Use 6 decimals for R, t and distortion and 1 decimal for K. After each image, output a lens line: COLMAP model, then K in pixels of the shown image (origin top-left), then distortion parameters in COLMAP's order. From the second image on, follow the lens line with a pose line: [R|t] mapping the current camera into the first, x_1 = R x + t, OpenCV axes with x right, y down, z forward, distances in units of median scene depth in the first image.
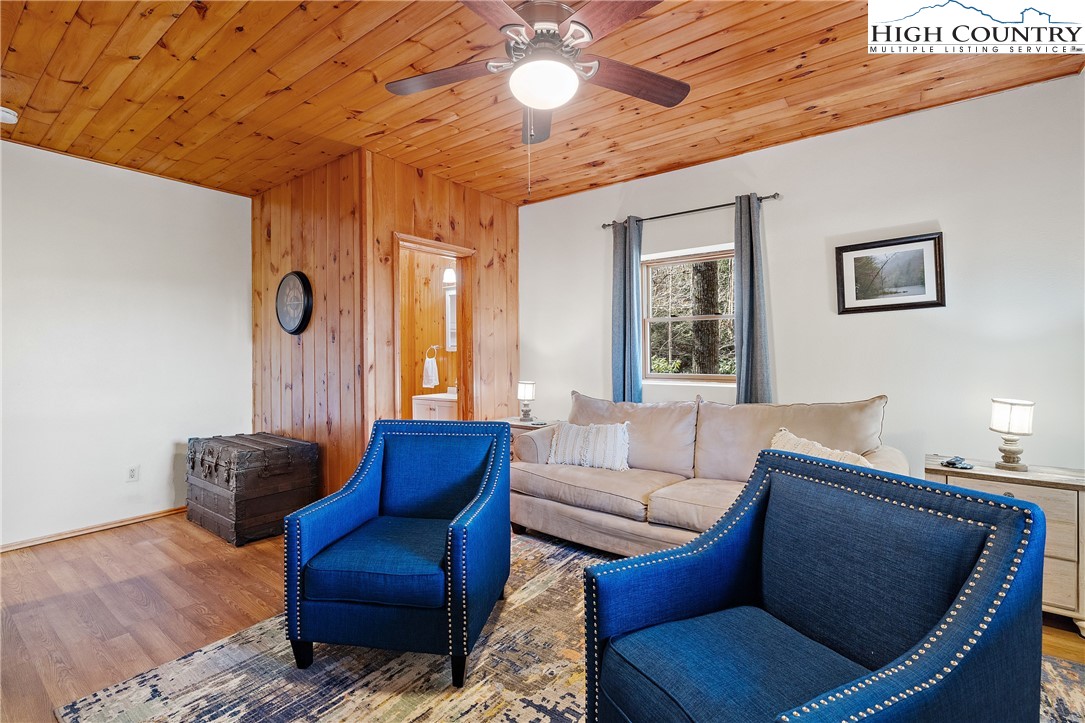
lens RADIAL K [[495.9, 0, 547.8], [0, 495.9, 353.4], [0, 0, 1]] dist [-0.014365, -0.000134]
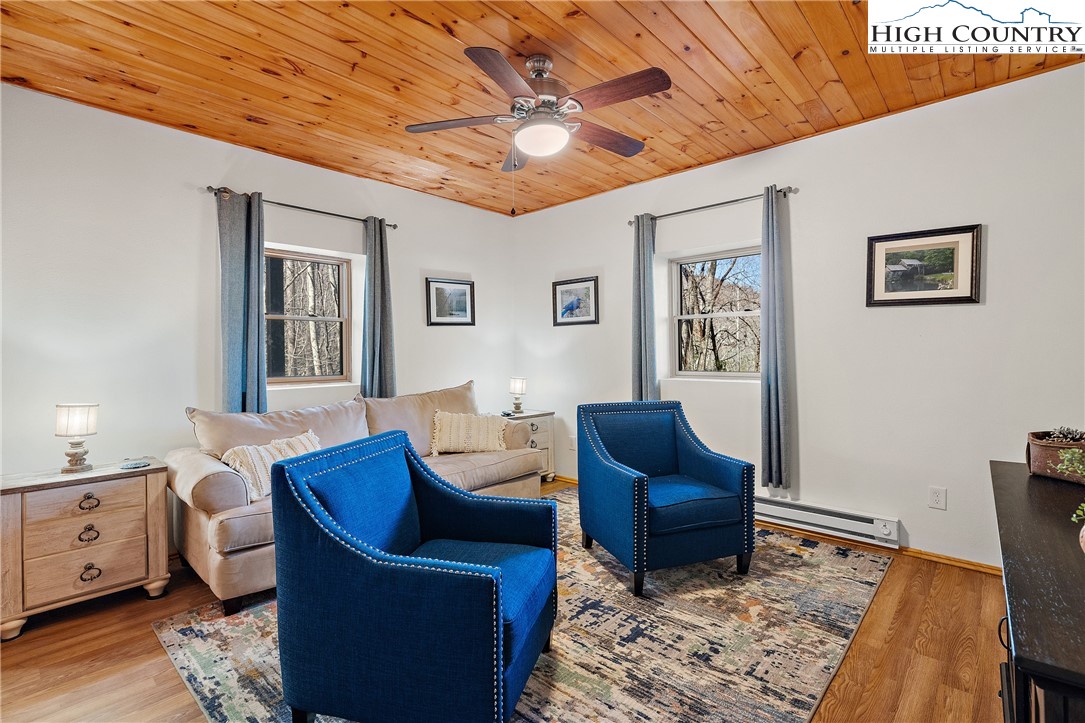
lens RADIAL K [[495.9, 0, 548.8], [0, 495.9, 356.9], [0, 0, 1]] dist [-0.014365, -0.000134]
pose [[0.095932, -0.008626, 0.995350, -0.839884], [0.003027, 0.999960, 0.008374, -0.003783], [-0.995383, 0.002209, 0.095955, 0.574711]]
